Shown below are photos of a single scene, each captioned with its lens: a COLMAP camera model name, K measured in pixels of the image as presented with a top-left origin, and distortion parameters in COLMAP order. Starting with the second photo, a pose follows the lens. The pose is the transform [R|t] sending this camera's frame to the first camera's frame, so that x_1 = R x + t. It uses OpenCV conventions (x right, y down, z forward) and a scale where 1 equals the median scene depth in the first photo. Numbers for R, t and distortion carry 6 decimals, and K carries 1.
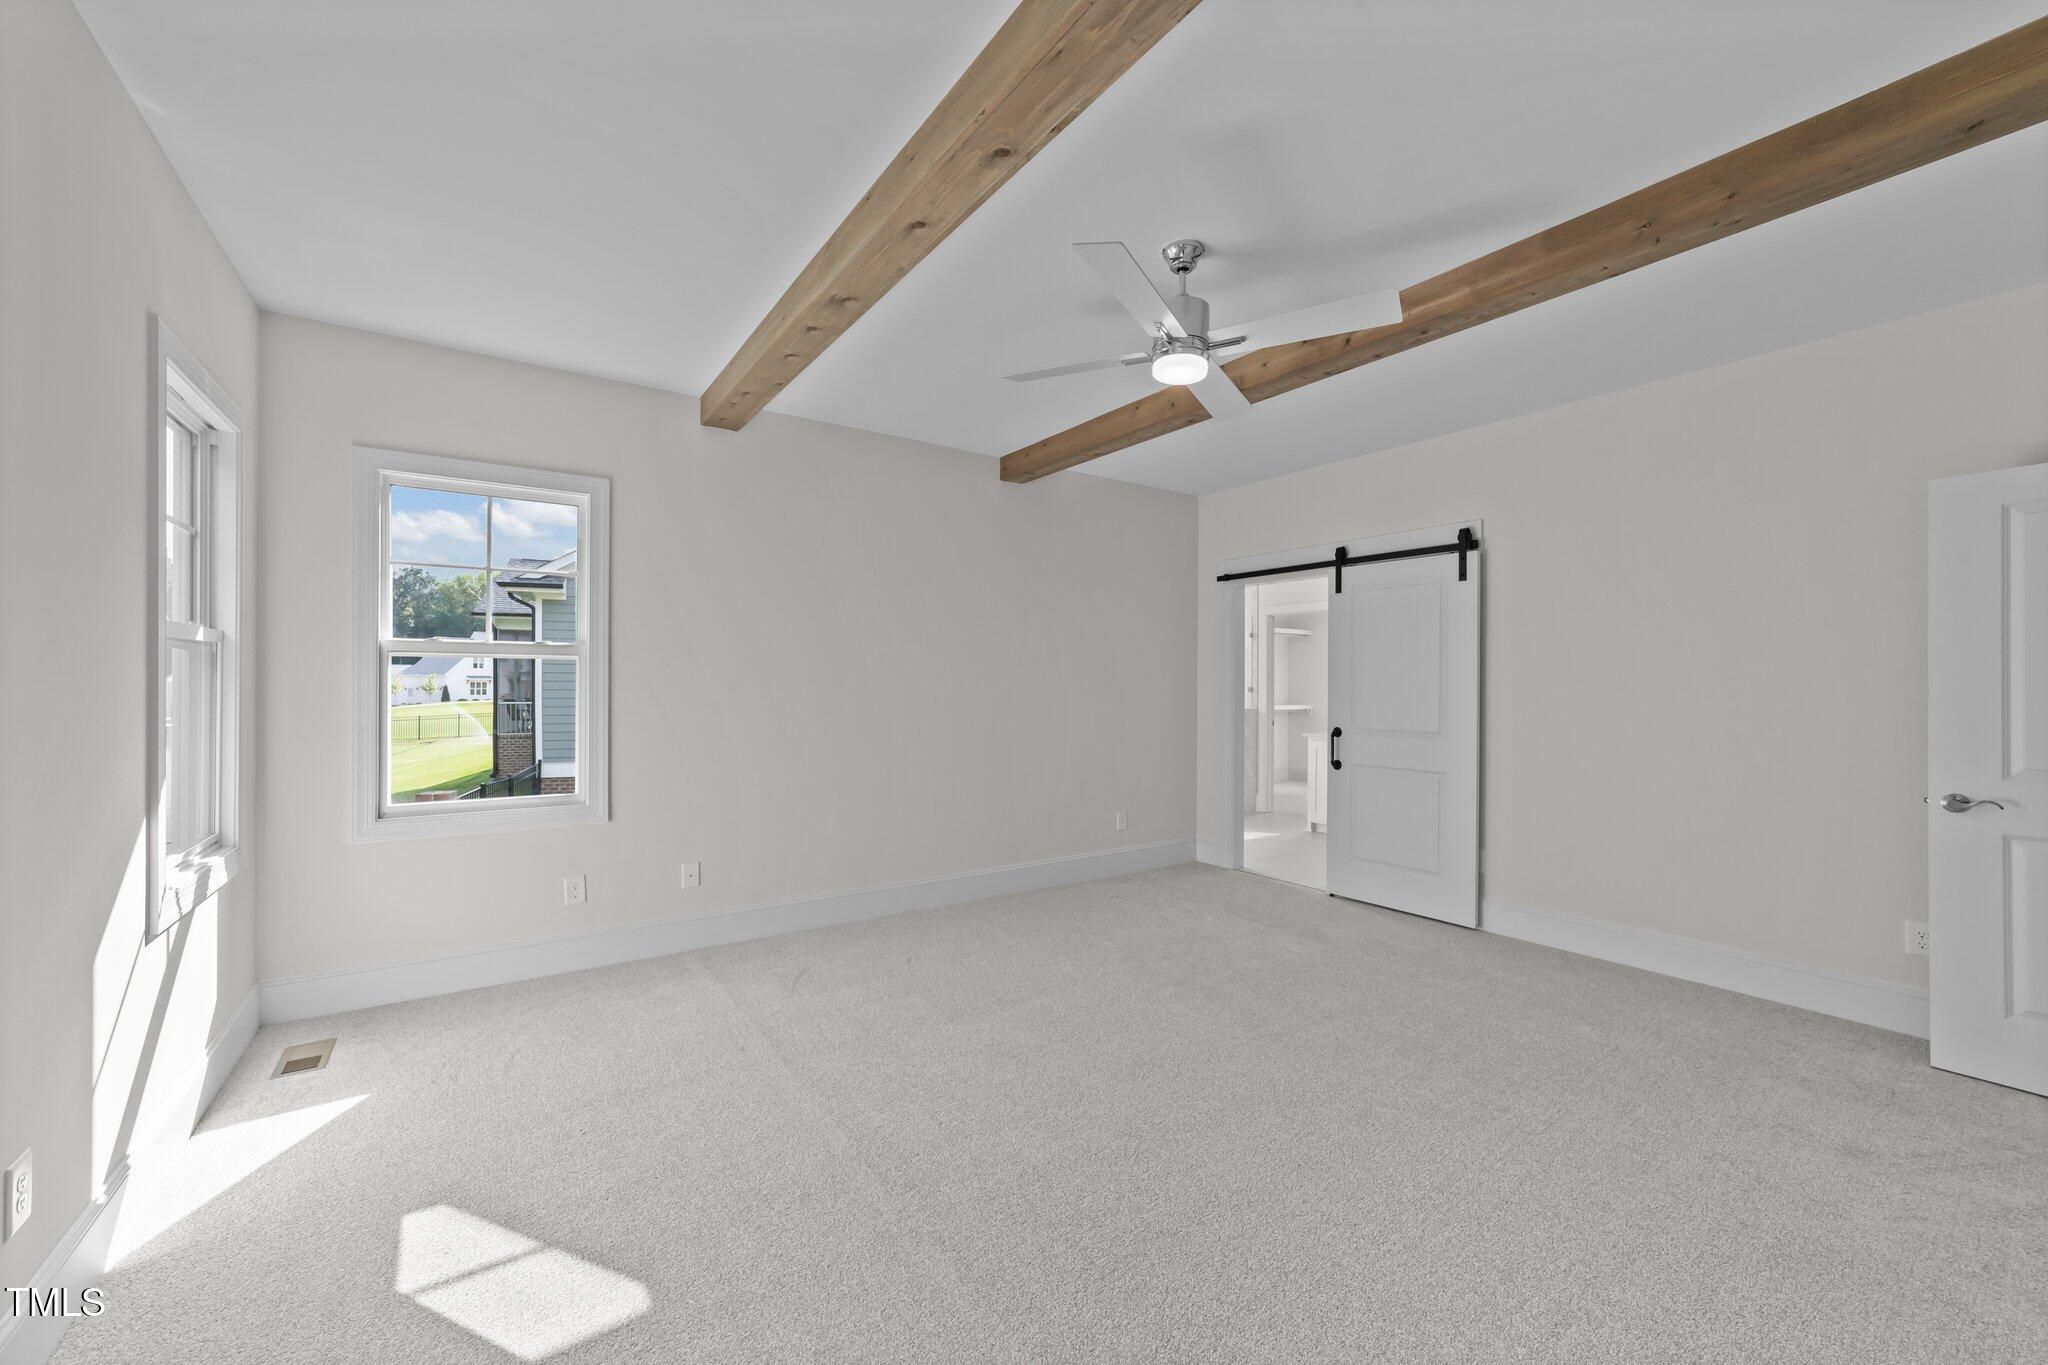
lens RADIAL K [[794.2, 0, 1035.0], [0, 794.2, 685.0], [0, 0, 1]] dist [-0.016174, 0.007935]
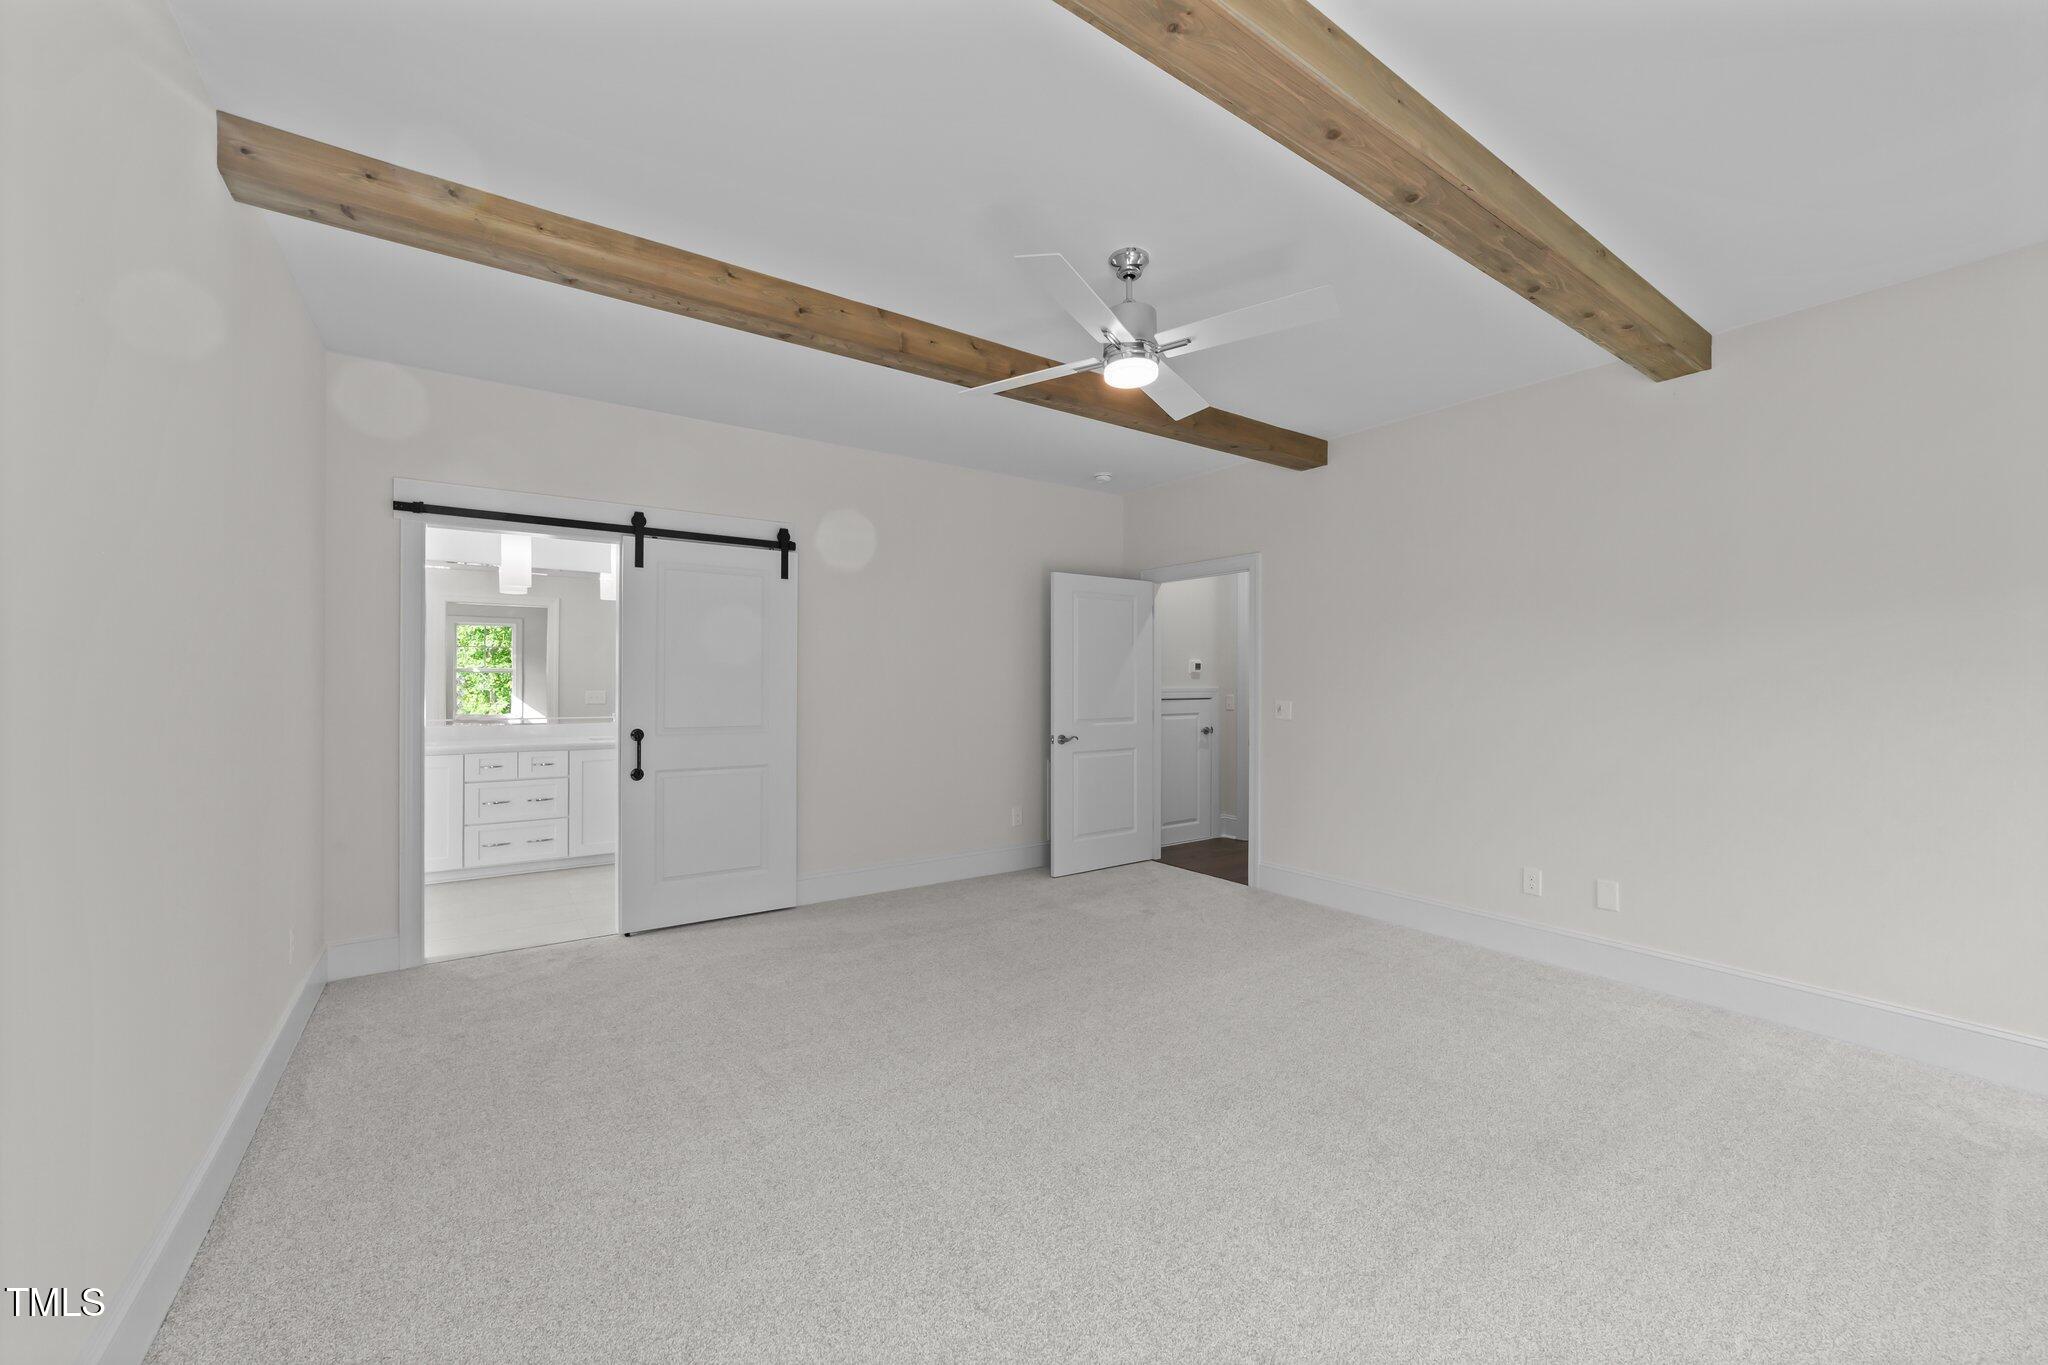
lens RADIAL K [[794.2, 0, 1028.3], [0, 794.2, 684.0], [0, 0, 1]] dist [-0.016174, 0.007935]
pose [[0.006442, -0.006179, 0.999960, -0.496082], [-0.002512, 0.999978, 0.006195, 0.000125], [-0.999976, -0.002552, 0.006427, 0.656865]]
